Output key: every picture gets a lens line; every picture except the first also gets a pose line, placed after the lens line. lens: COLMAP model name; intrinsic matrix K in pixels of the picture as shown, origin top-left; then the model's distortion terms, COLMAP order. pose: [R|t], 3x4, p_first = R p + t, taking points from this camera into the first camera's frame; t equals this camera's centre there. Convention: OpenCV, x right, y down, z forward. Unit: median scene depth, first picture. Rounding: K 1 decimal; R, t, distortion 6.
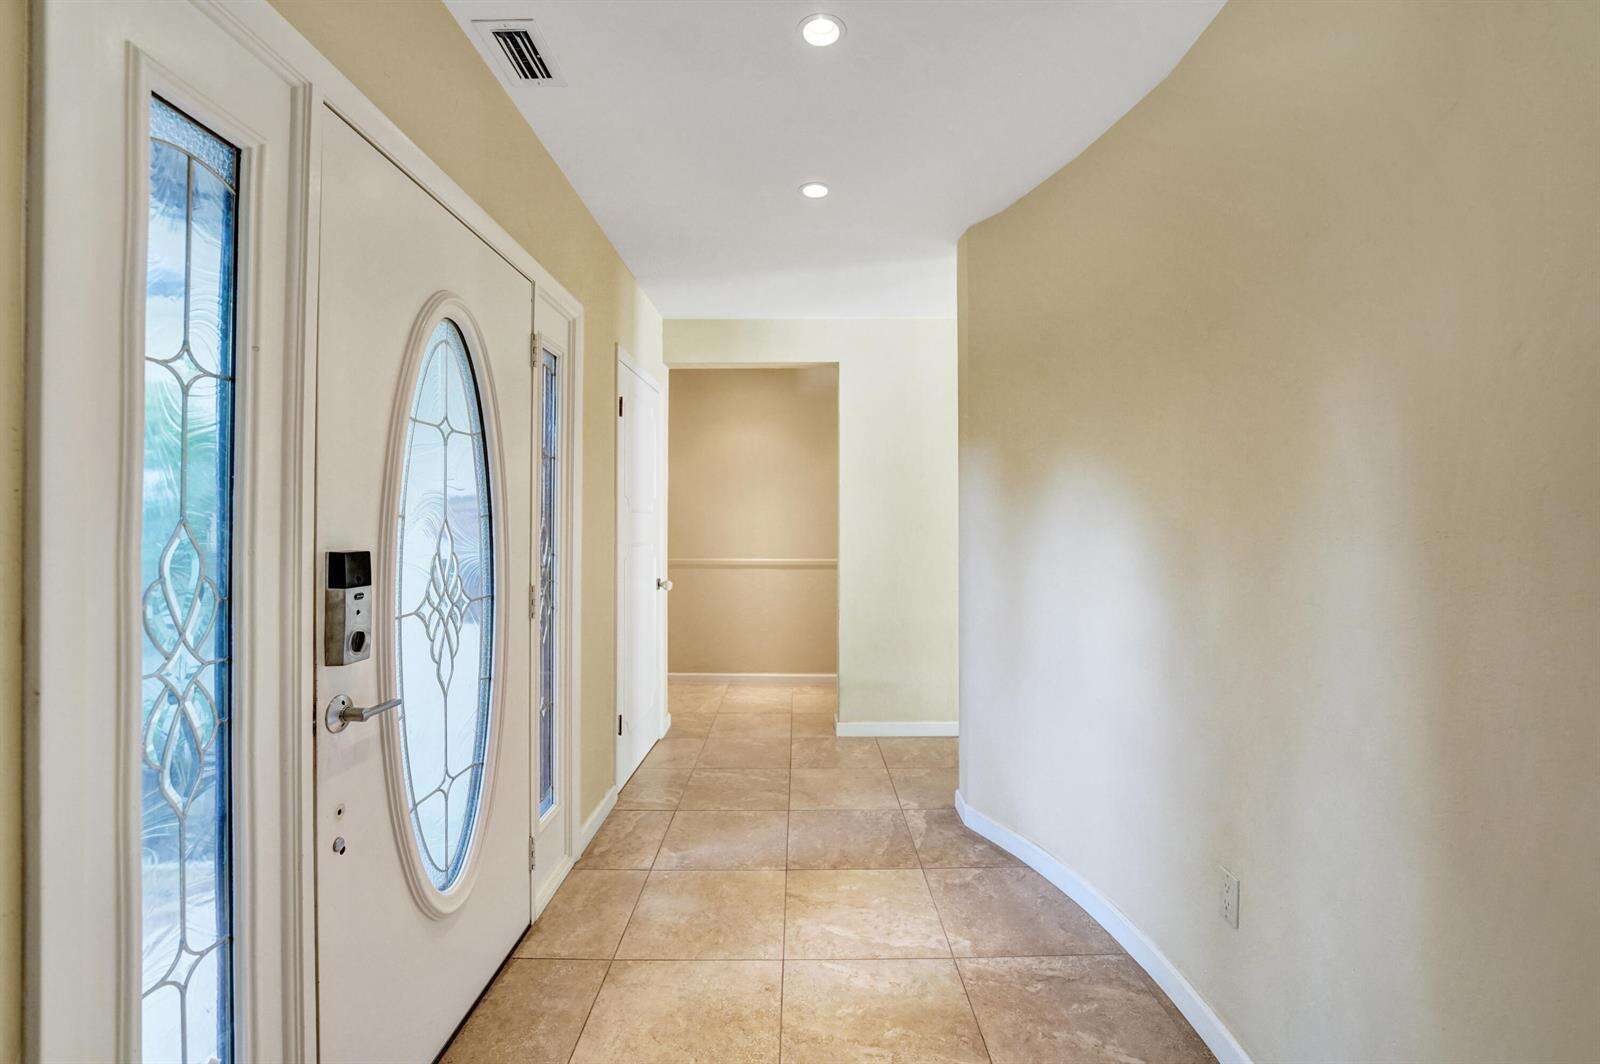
lens RADIAL K [[659.3, 0, 802.9], [0, 659.3, 516.9], [0, 0, 1]] dist [-0.023953, 0.001000]
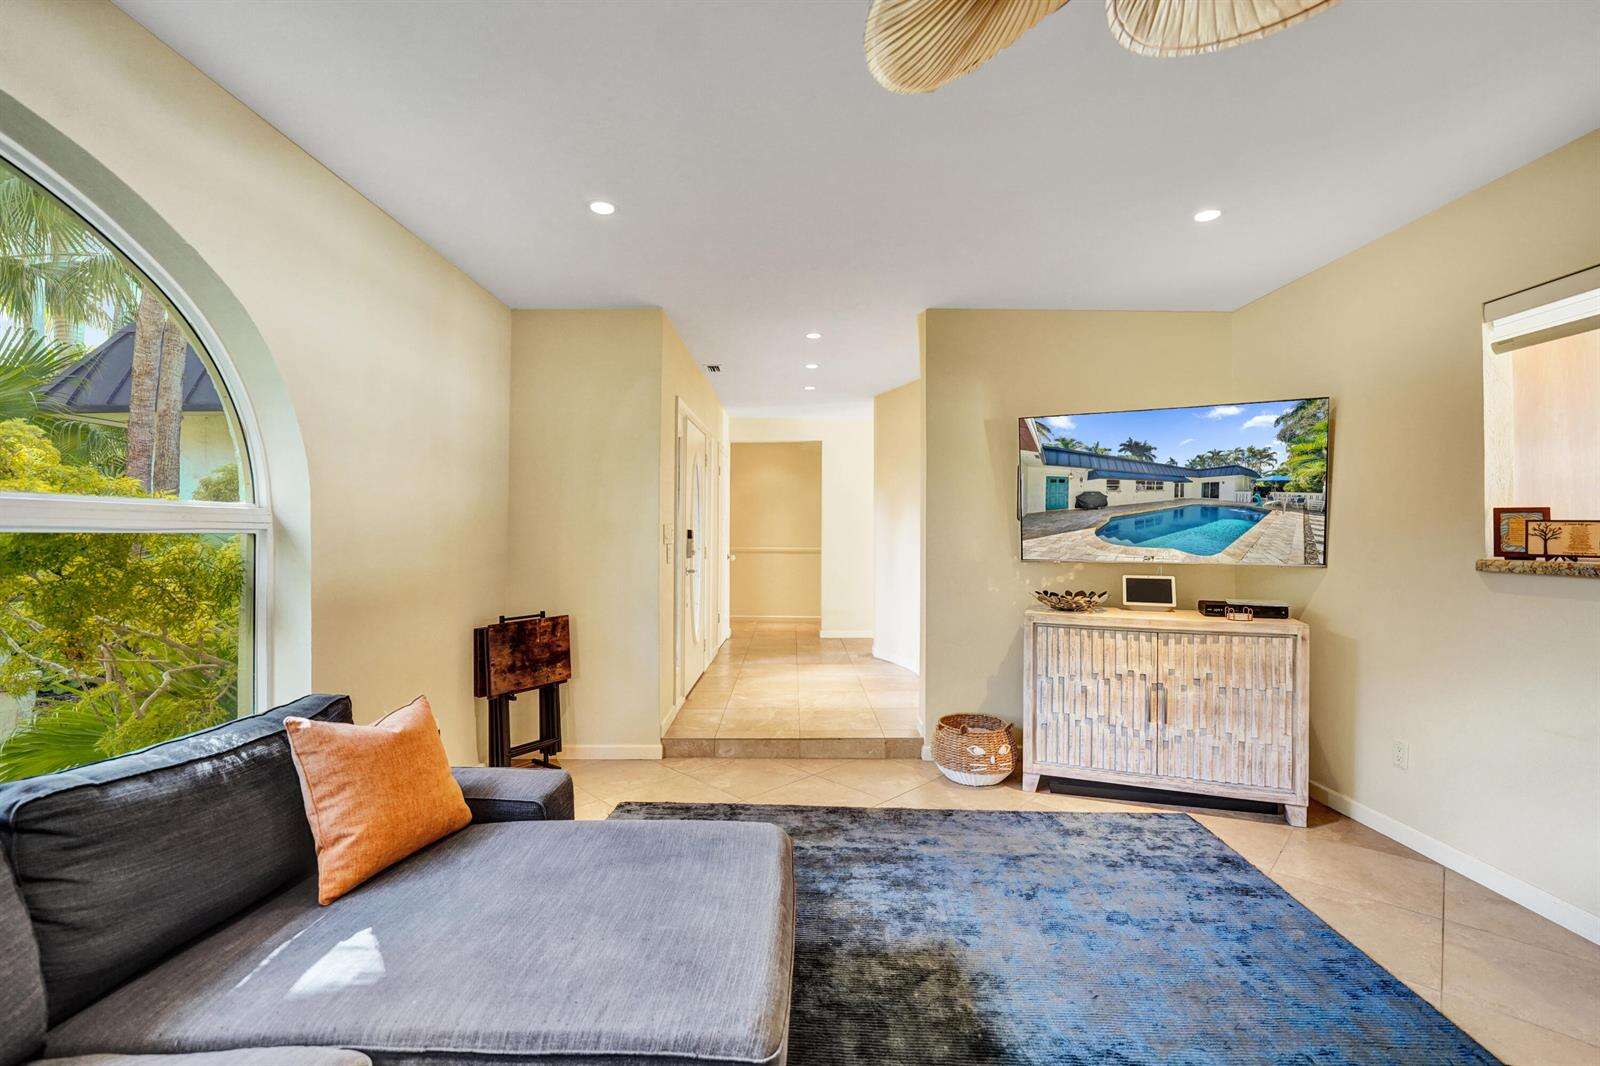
lens RADIAL K [[671.9, 0, 807.7], [0, 671.9, 528.4], [0, 0, 1]] dist [-0.027951, 0.002152]
pose [[0.999737, 0.007727, 0.021569, -0.026551], [-0.007782, 0.999967, 0.002428, 0.010988], [-0.021550, -0.002595, 0.999764, -0.980116]]
